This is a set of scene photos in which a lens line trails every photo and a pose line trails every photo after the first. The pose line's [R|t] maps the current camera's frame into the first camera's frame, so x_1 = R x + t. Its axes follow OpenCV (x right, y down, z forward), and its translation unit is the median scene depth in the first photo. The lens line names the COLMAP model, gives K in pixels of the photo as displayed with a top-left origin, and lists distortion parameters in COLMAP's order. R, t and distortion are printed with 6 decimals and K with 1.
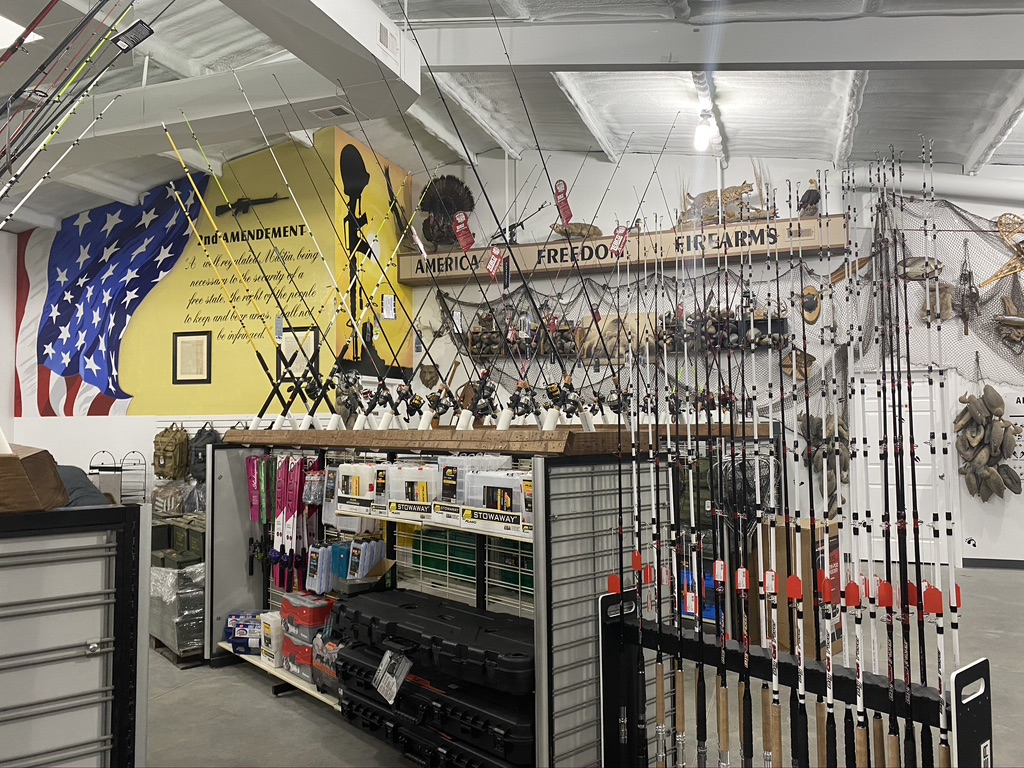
lens RADIAL K [[785.5, 0, 513.6], [0, 785.5, 381.1], [0, 0, 1]] dist [0.036695, -0.027149]
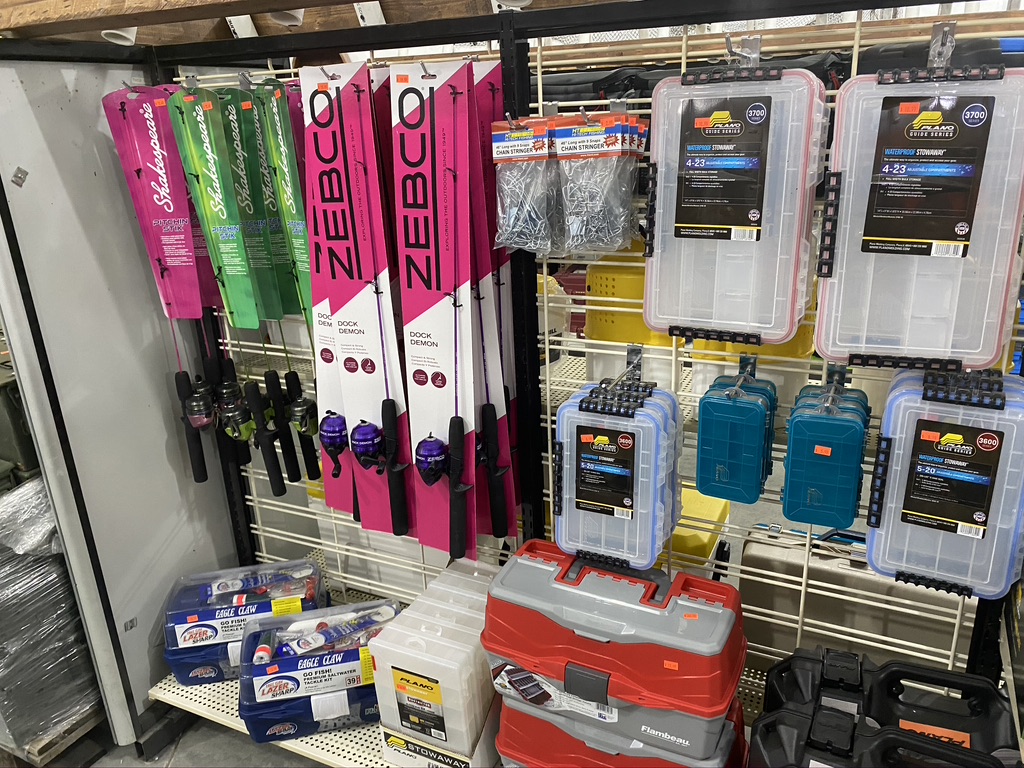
lens RADIAL K [[785.5, 0, 514.0], [0, 785.5, 387.3], [0, 0, 1]] dist [0.036695, -0.027149]
pose [[0.923254, -0.161880, 0.348419, -0.316290], [0.019347, 0.925335, 0.378656, 0.088260], [-0.383702, -0.342855, 0.857452, 0.675561]]
